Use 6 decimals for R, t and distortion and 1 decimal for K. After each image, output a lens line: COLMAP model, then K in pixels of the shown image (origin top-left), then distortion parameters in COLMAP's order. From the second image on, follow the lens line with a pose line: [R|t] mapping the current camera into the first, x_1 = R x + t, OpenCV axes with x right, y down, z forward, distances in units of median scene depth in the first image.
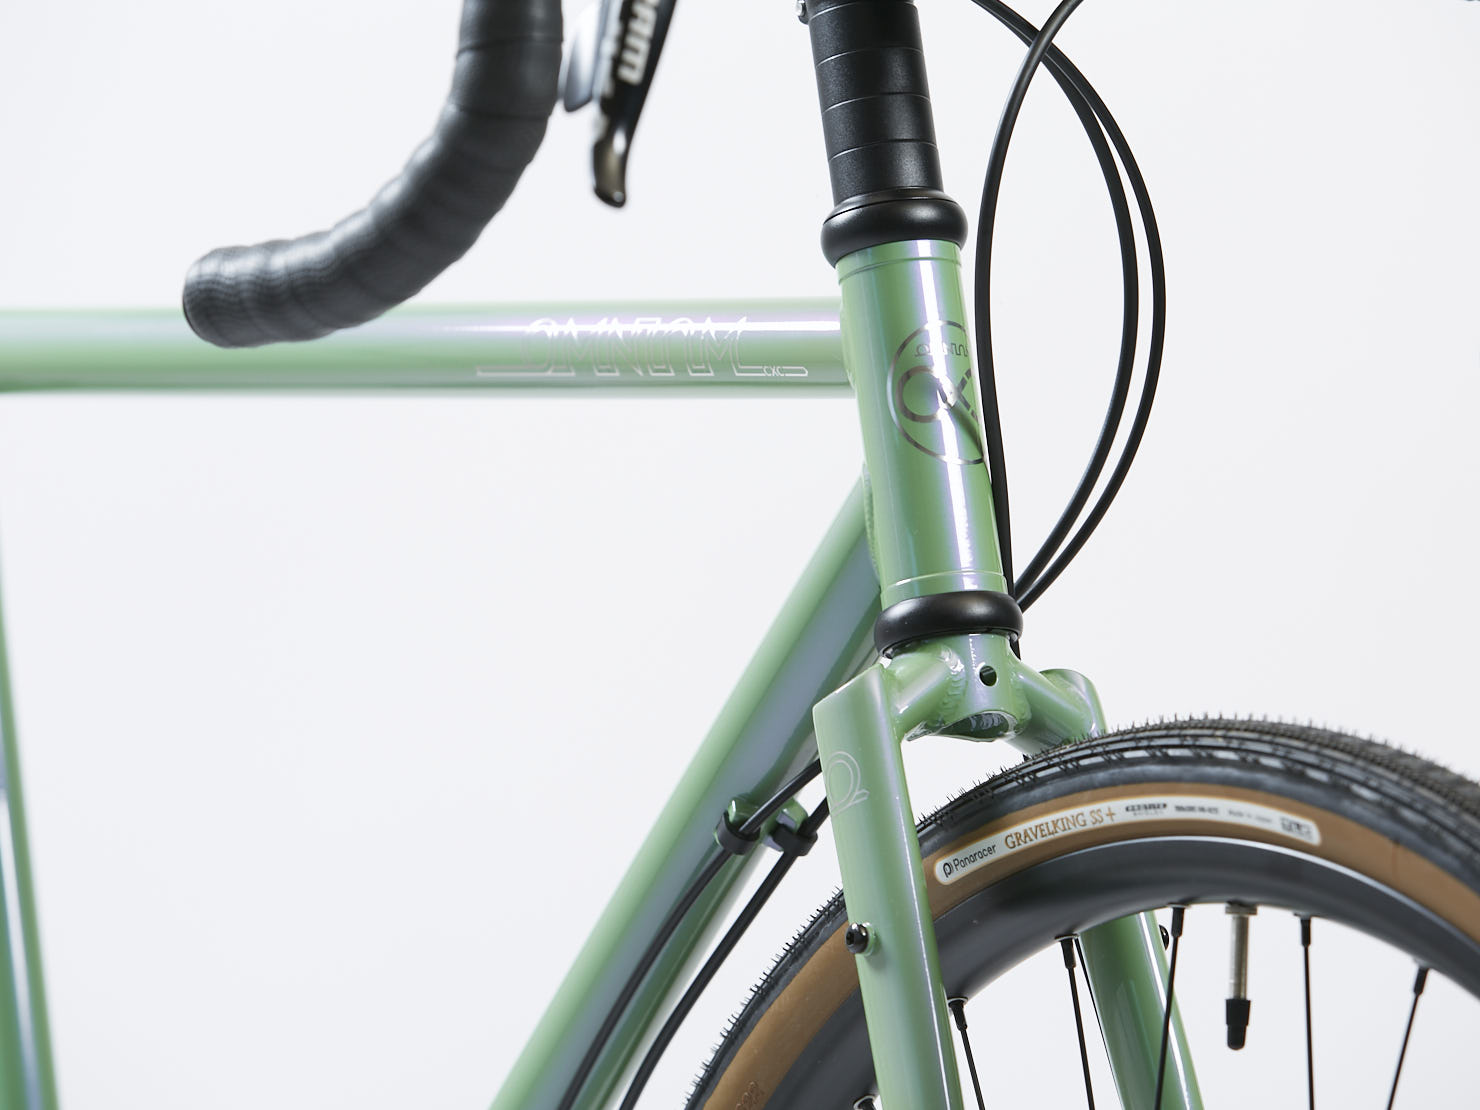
lens RADIAL K [[8278.6, 0, 741.6], [0, 8278.6, 556.5], [0, 0, 1]] dist [-0.166028, 0.000000]
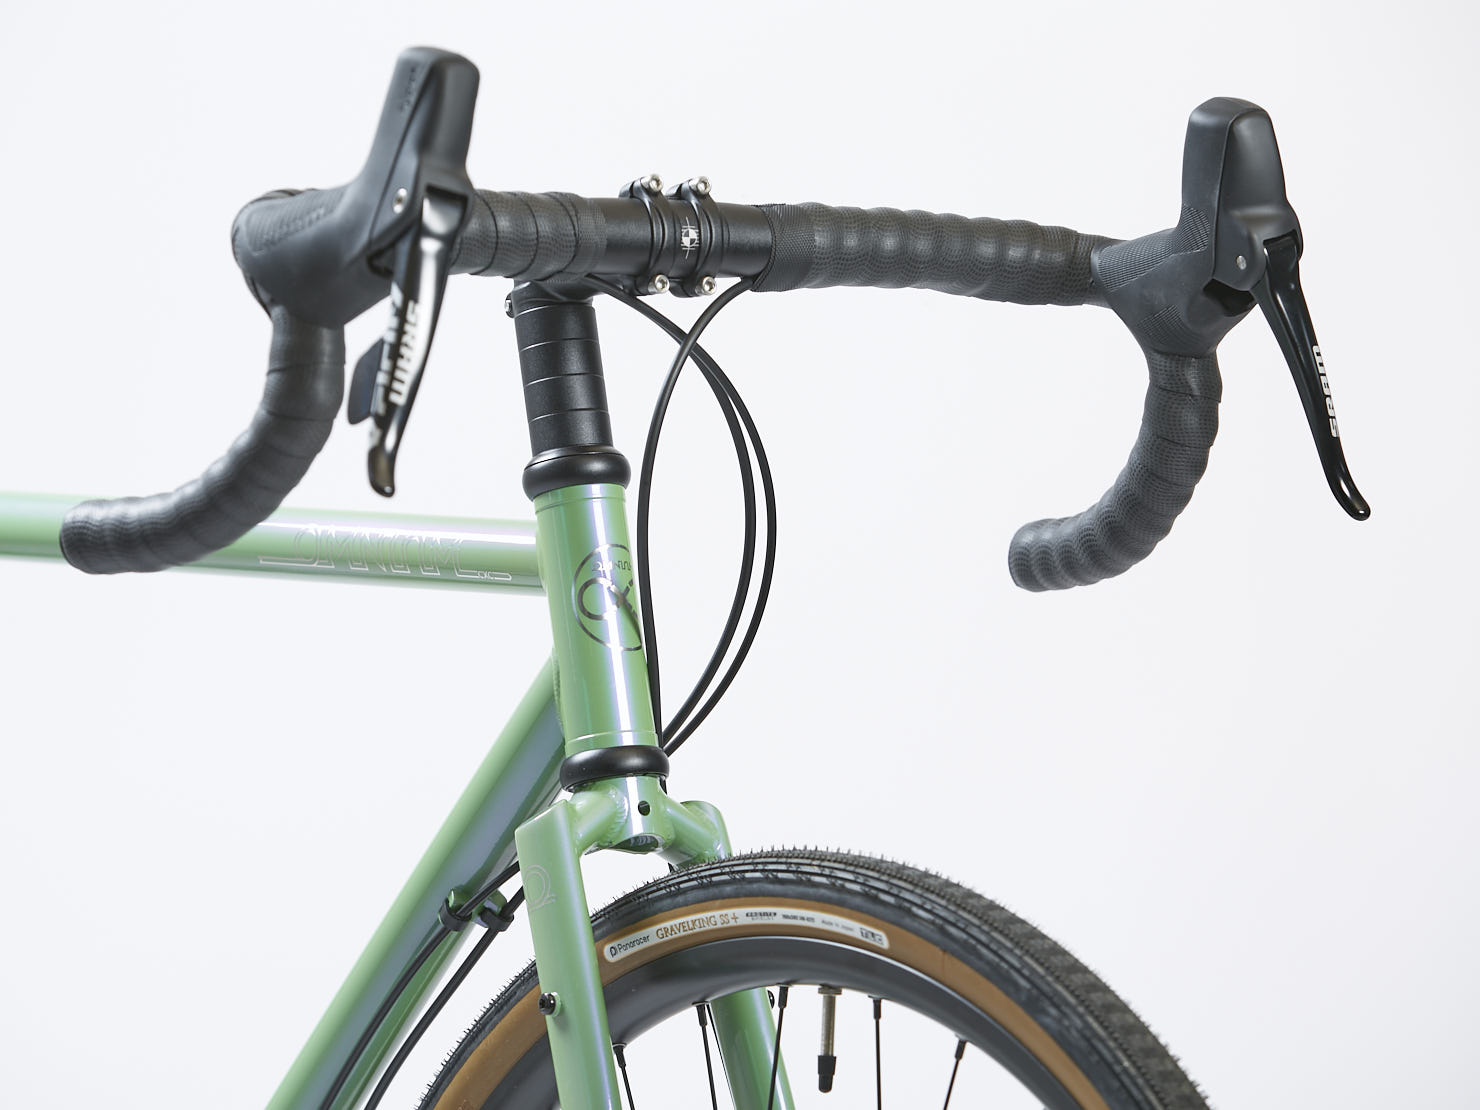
lens RADIAL K [[7921.2, 0, 738.9], [0, 7921.2, 553.7], [0, 0, 1]] dist [-0.498079, 0.000000]
pose [[0.998419, 0.009076, 0.055477, -0.027208], [-0.010774, 0.999480, 0.030379, -0.067265], [-0.055172, -0.030928, 0.997998, -0.295694]]
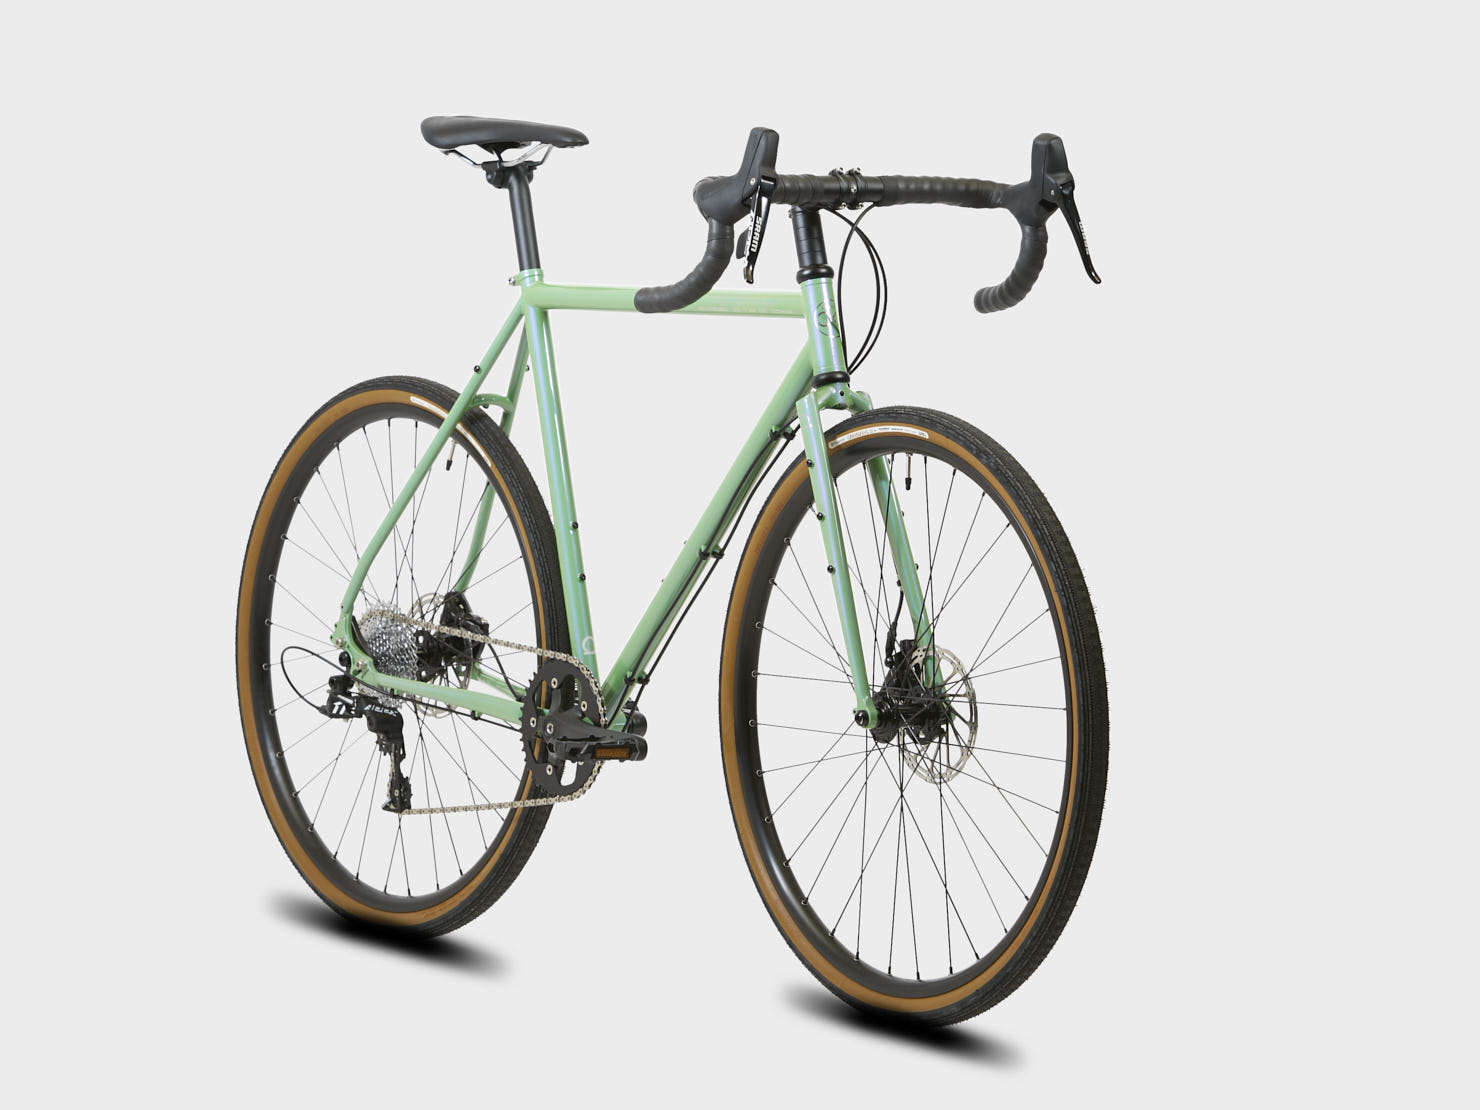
lens RADIAL K [[6024.3, 0, 742.8], [0, 6024.3, 555.2], [0, 0, 1]] dist [0.171666, 0.000000]
pose [[0.999569, -0.014420, 0.025589, -0.088020], [0.012632, 0.997557, 0.068712, -0.102549], [-0.026517, -0.068359, 0.997308, -1.769771]]
